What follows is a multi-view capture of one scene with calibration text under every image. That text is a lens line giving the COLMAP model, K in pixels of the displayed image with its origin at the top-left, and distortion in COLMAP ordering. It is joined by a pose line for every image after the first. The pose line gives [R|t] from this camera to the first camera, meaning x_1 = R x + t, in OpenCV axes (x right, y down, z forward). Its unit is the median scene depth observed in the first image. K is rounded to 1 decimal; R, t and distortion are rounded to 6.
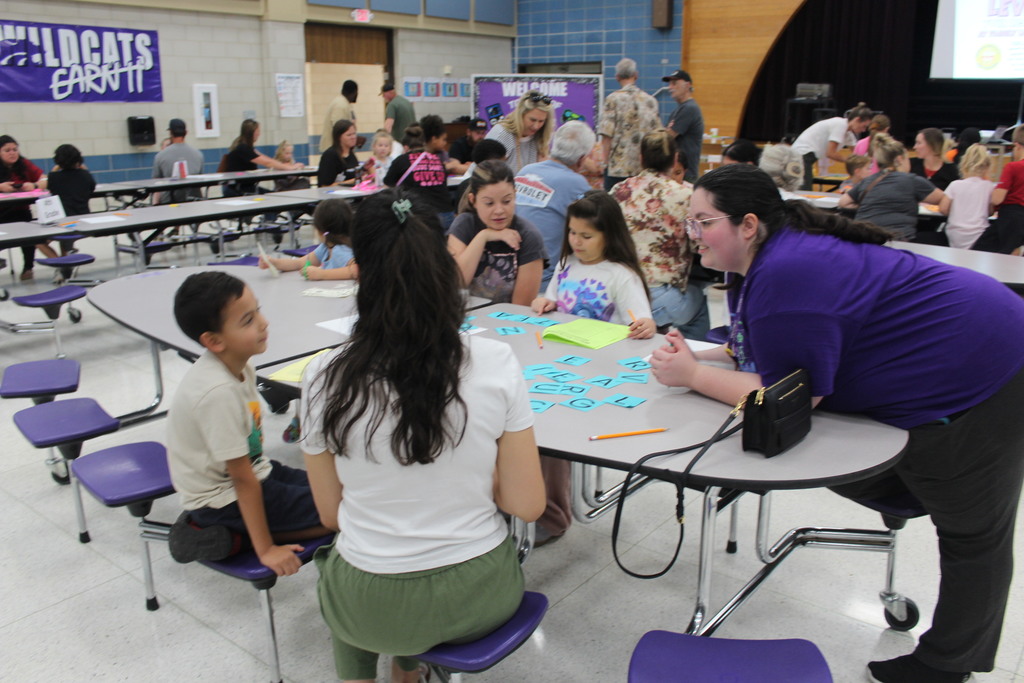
lens RADIAL K [[865.5, 0, 519.3], [0, 865.5, 366.2], [0, 0, 1]] dist [-0.152972, 0.134159]
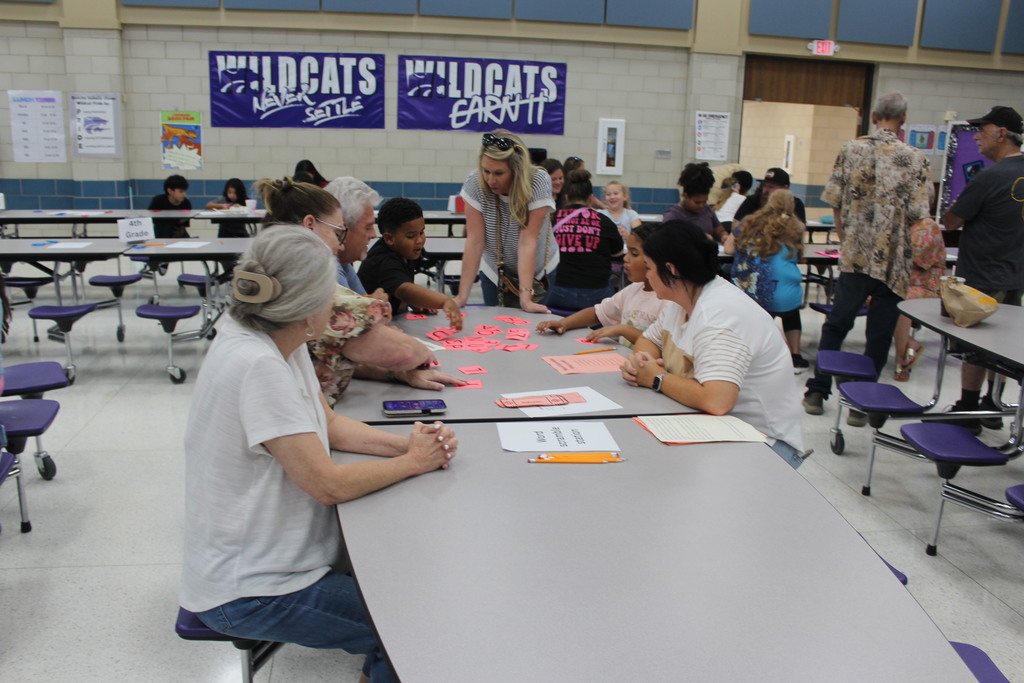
lens RADIAL K [[865.5, 0, 508.1], [0, 865.5, 340.4], [0, 0, 1]] dist [-0.152972, 0.134159]
pose [[0.725371, 0.178207, -0.664890, 0.237499], [-0.230346, 0.973062, 0.009505, -0.083904], [0.648673, 0.146260, 0.746881, 0.266462]]
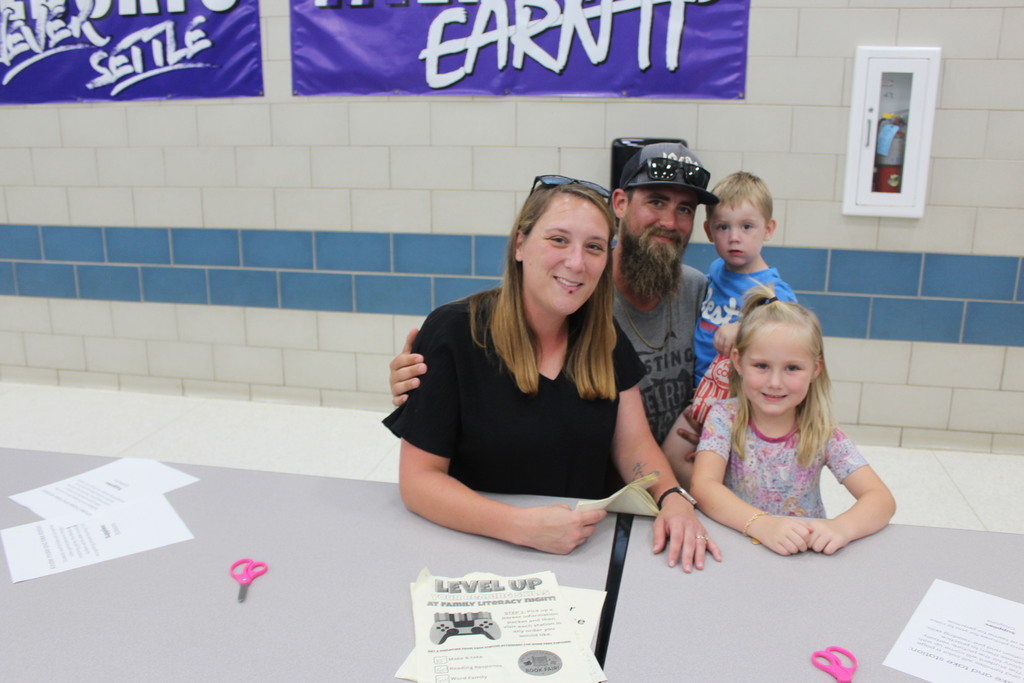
lens RADIAL K [[865.5, 0, 509.7], [0, 865.5, 347.9], [0, 0, 1]] dist [-0.152972, 0.134159]
pose [[0.444798, 0.205263, -0.871792, -0.162633], [-0.273725, 0.957965, 0.085894, -0.235224], [0.852777, 0.200426, 0.482287, 0.814771]]
